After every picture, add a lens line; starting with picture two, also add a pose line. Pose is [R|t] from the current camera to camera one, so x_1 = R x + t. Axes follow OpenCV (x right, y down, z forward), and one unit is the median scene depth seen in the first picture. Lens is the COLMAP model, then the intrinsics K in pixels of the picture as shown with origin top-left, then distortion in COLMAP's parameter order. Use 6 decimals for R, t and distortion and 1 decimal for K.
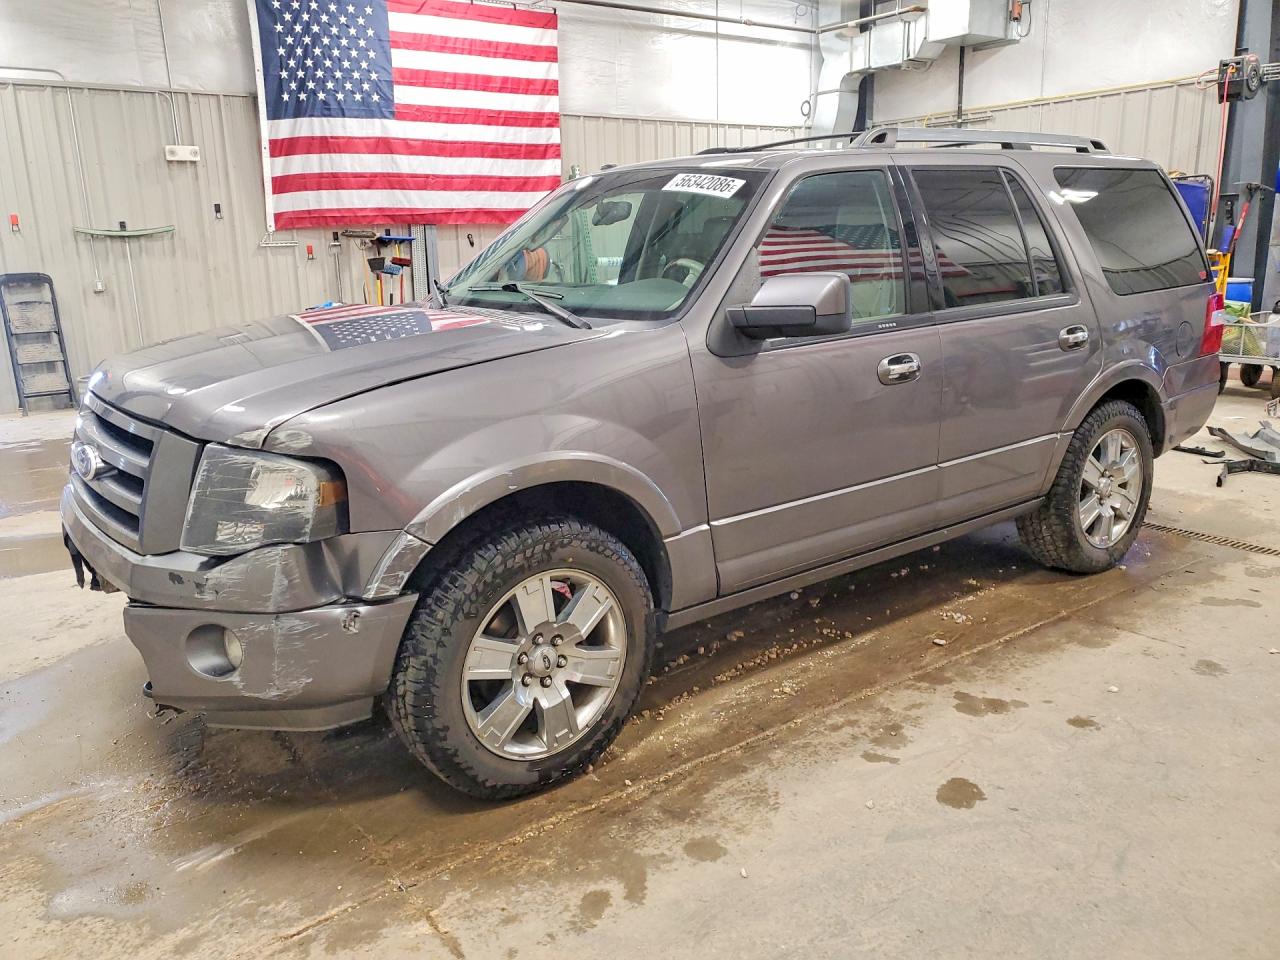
lens RADIAL K [[1007.1, 0, 621.8], [0, 1007.1, 479.6], [0, 0, 1]] dist [0.016153, 0.004739]
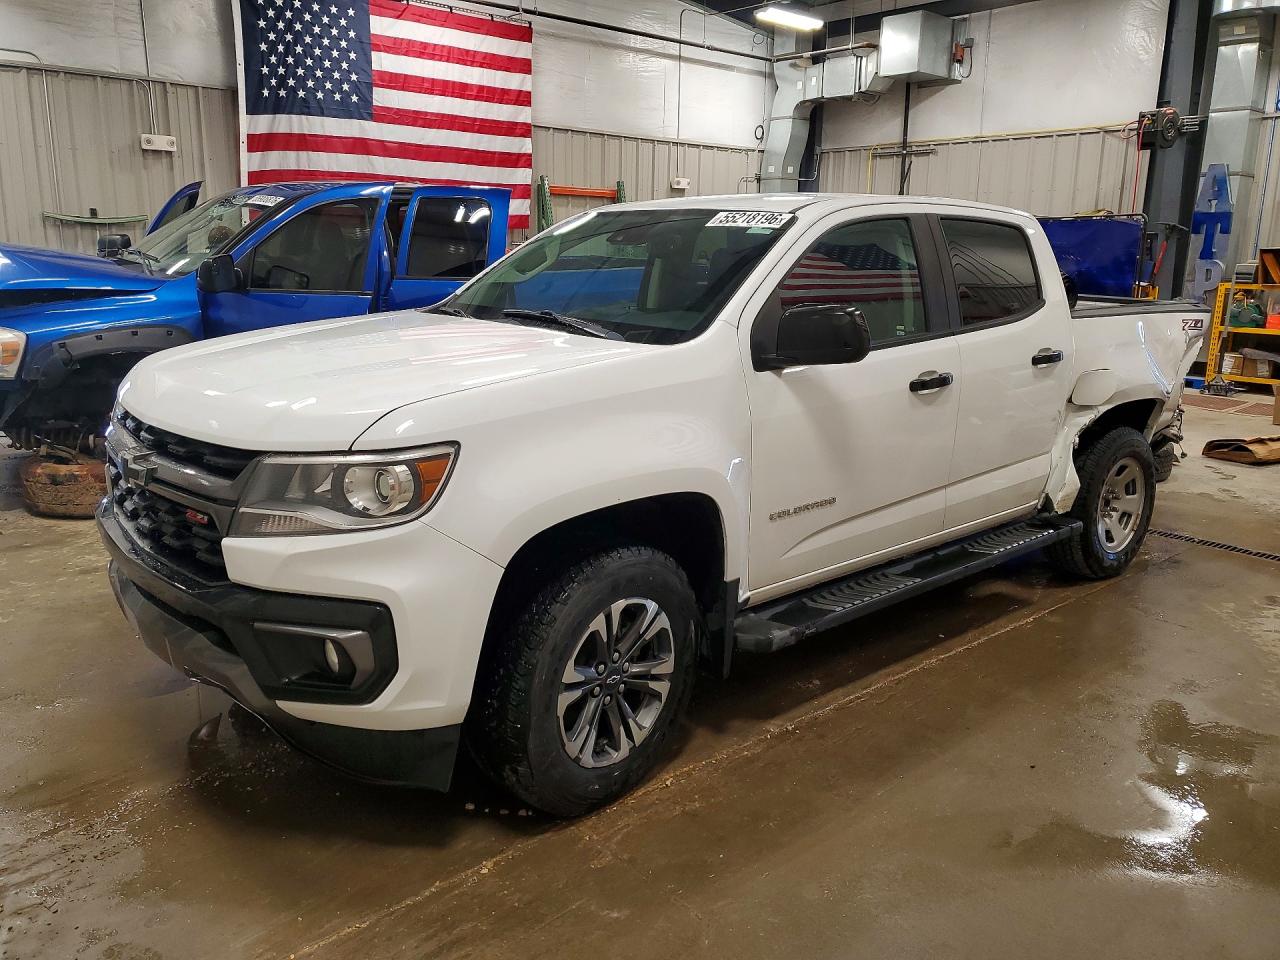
lens RADIAL K [[1007.1, 0, 633.3], [0, 1007.1, 466.4], [0, 0, 1]] dist [0.016153, 0.004739]
pose [[0.995035, 0.023777, 0.096639, -0.057908], [-0.021450, 0.999456, -0.025050, 0.006810], [-0.097182, 0.022853, 0.995004, -0.018248]]
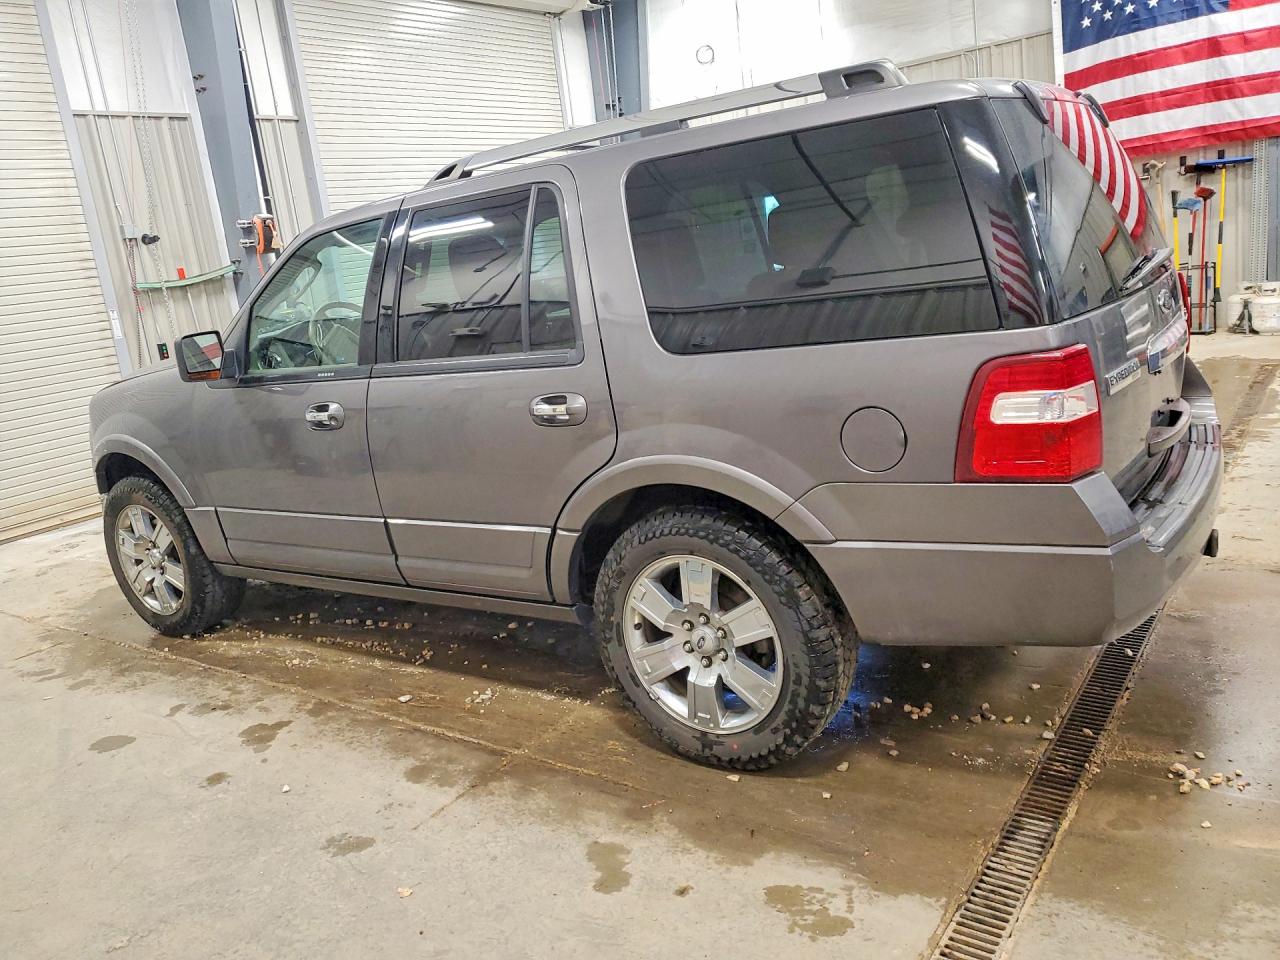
lens RADIAL K [[1007.1, 0, 636.0], [0, 1007.1, 477.8], [0, 0, 1]] dist [0.016153, 0.004739]
pose [[0.299801, 0.201130, -0.932559, 0.470895], [-0.106133, 0.978487, 0.176915, -0.092479], [0.948080, 0.045936, 0.314698, 0.336813]]
